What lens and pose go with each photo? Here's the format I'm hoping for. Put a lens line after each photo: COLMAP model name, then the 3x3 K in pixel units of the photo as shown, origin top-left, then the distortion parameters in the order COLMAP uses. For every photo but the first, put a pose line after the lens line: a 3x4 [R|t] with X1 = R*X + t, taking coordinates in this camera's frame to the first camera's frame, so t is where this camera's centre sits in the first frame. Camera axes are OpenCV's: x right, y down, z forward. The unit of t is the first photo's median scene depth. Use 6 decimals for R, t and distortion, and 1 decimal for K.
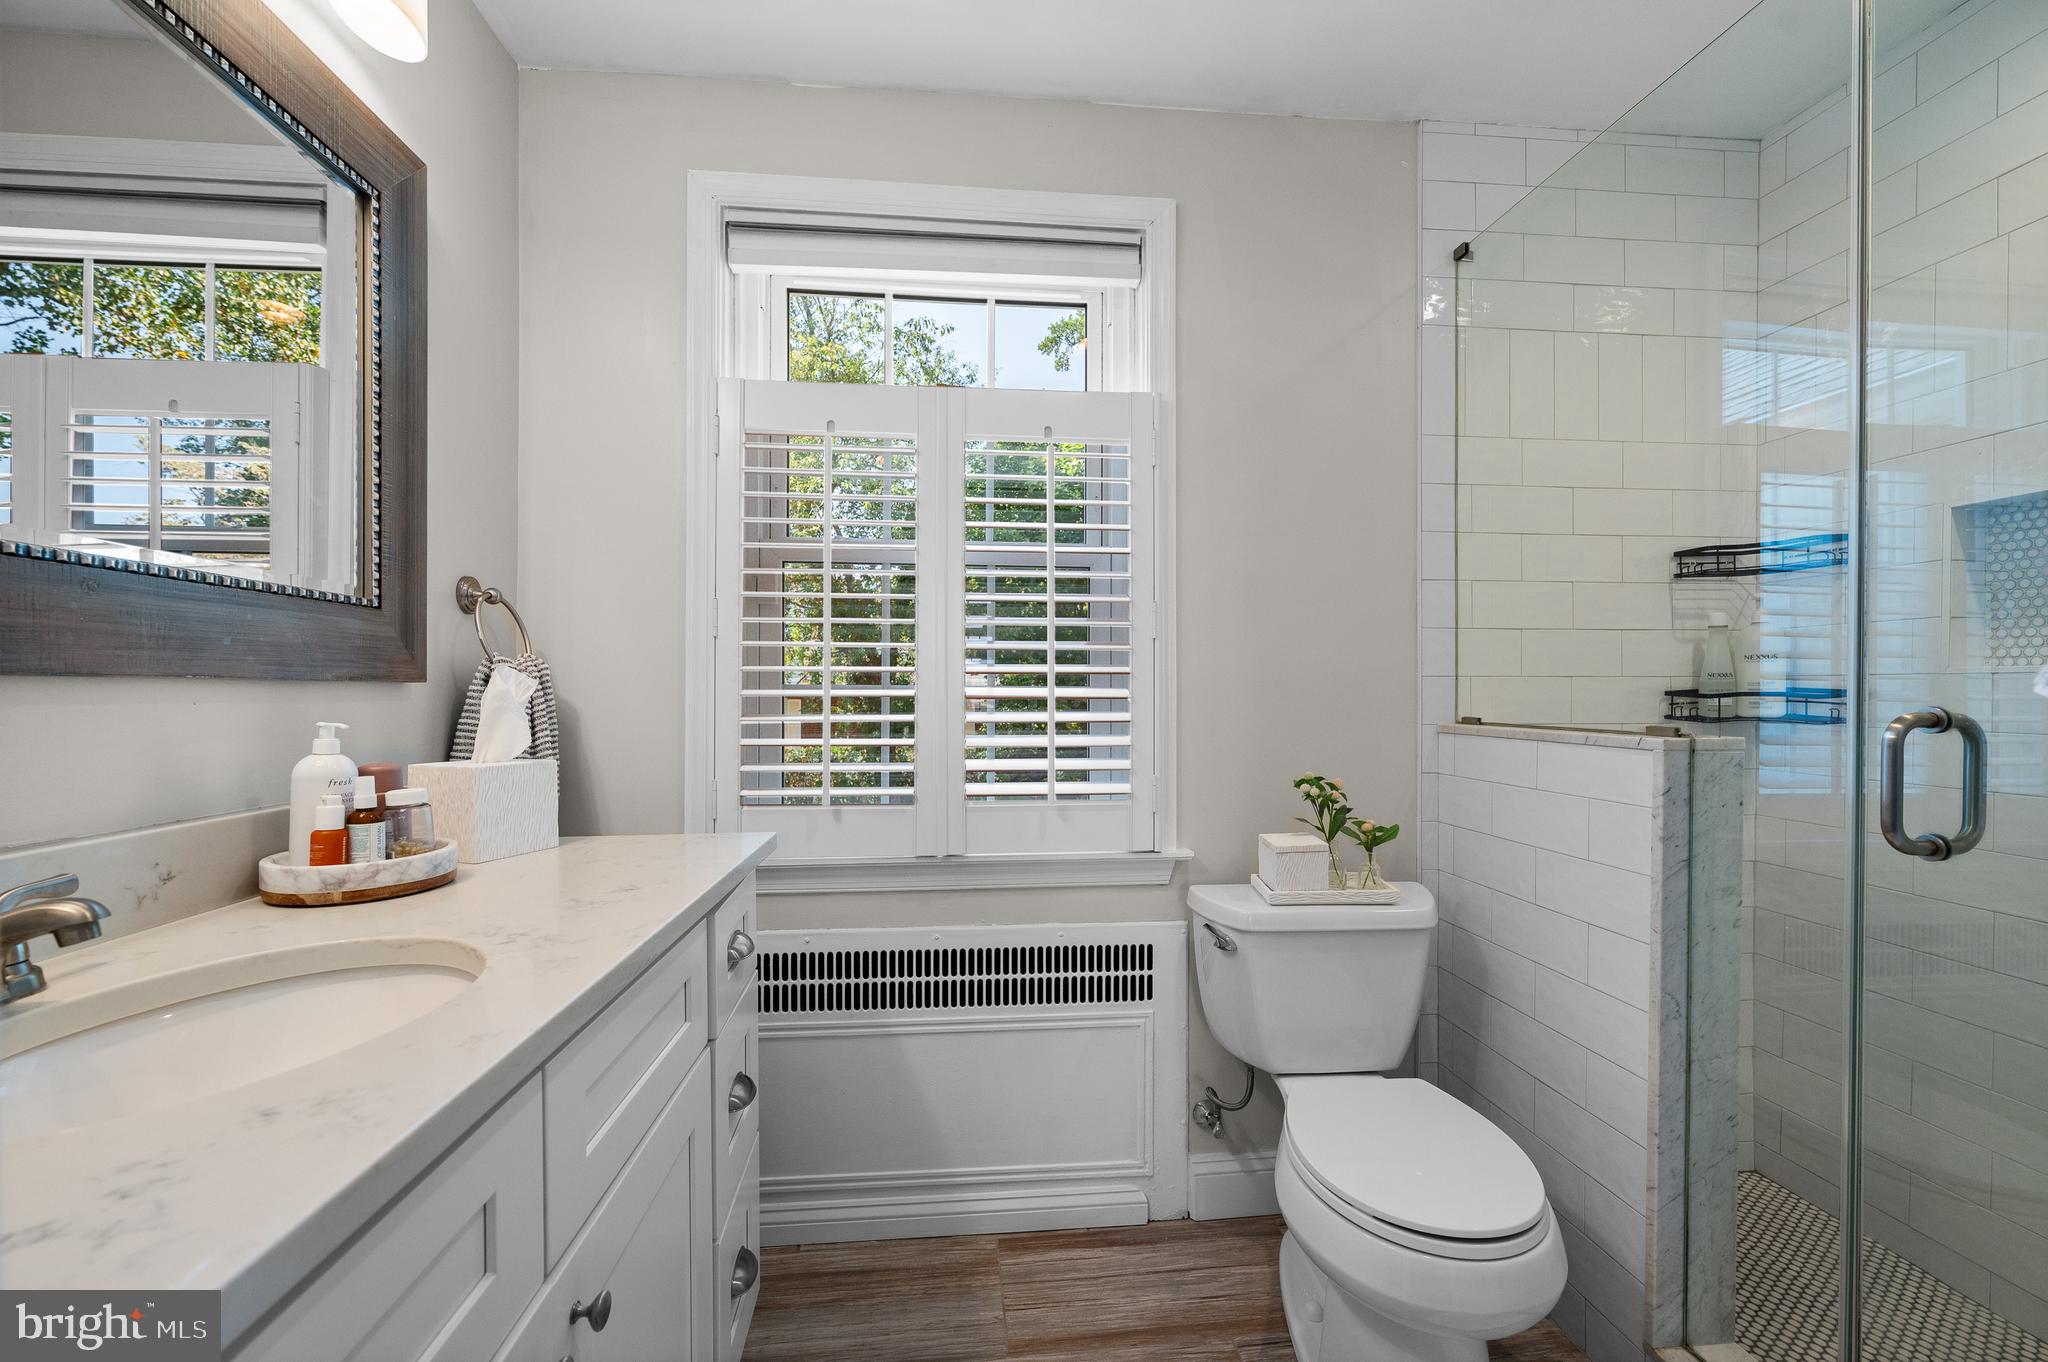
lens RADIAL K [[827.5, 0, 1027.4], [0, 827.5, 694.2], [0, 0, 1]] dist [-0.002734, 0.000150]
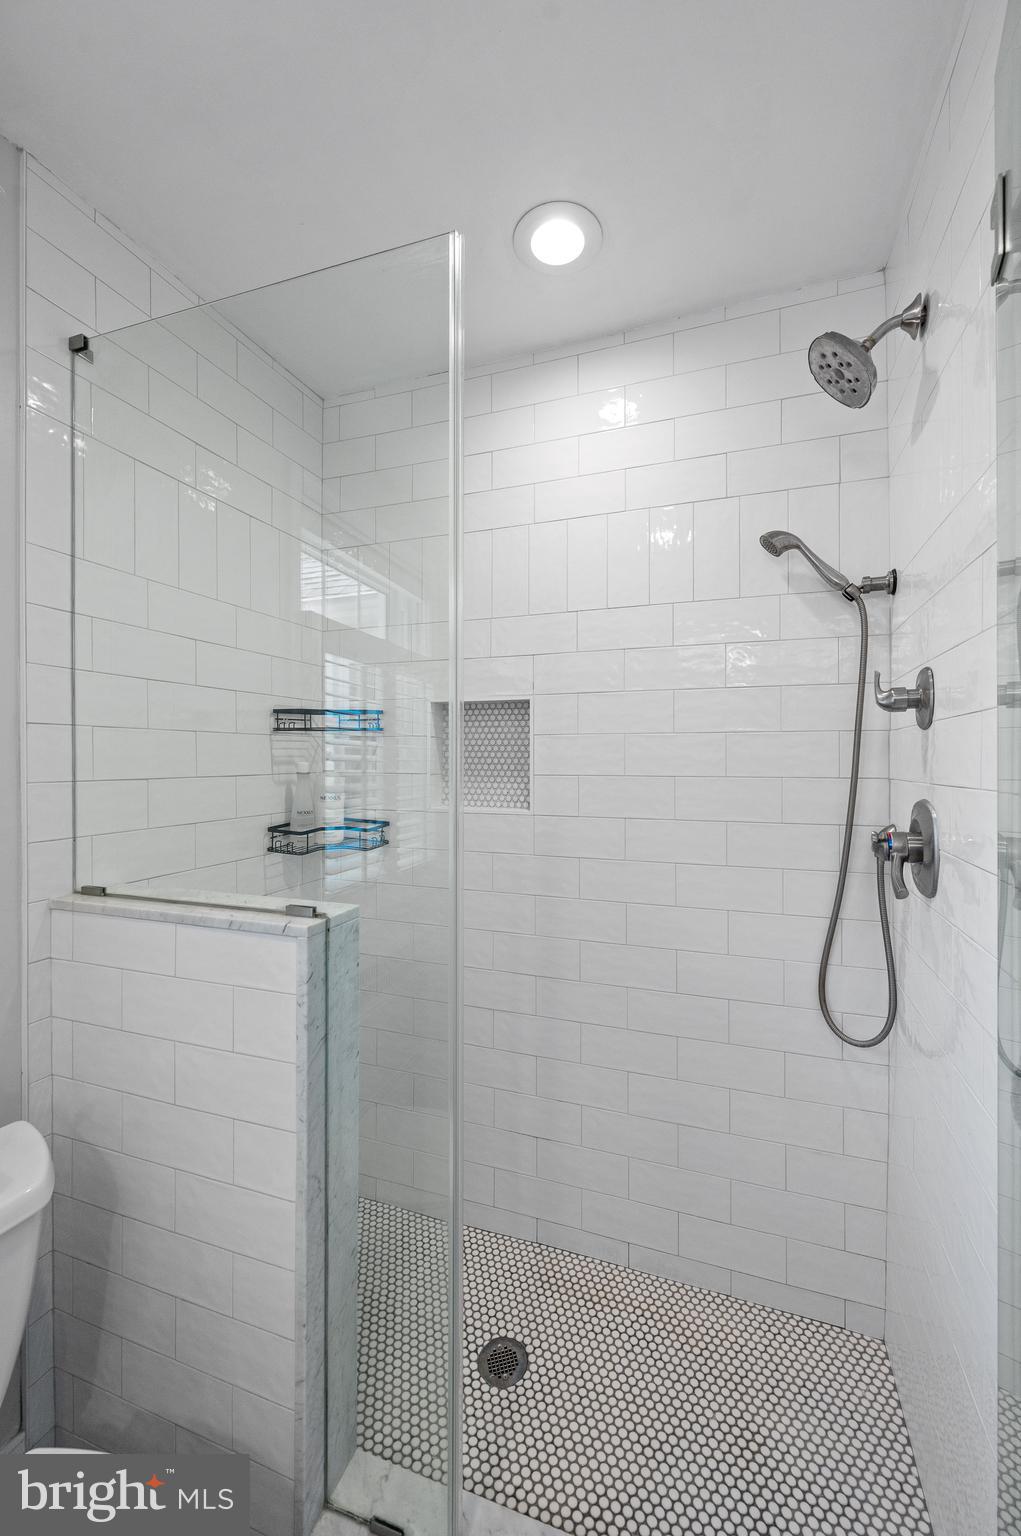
lens RADIAL K [[620.6, 0, 524.6], [0, 620.6, 766.2], [0, 0, 1]] dist [-0.002734, 0.000150]
pose [[0.435784, -0.004571, 0.900040, 0.145998], [0.002818, 0.999989, 0.003715, -0.097235], [-0.900047, 0.000918, 0.435792, 0.302478]]
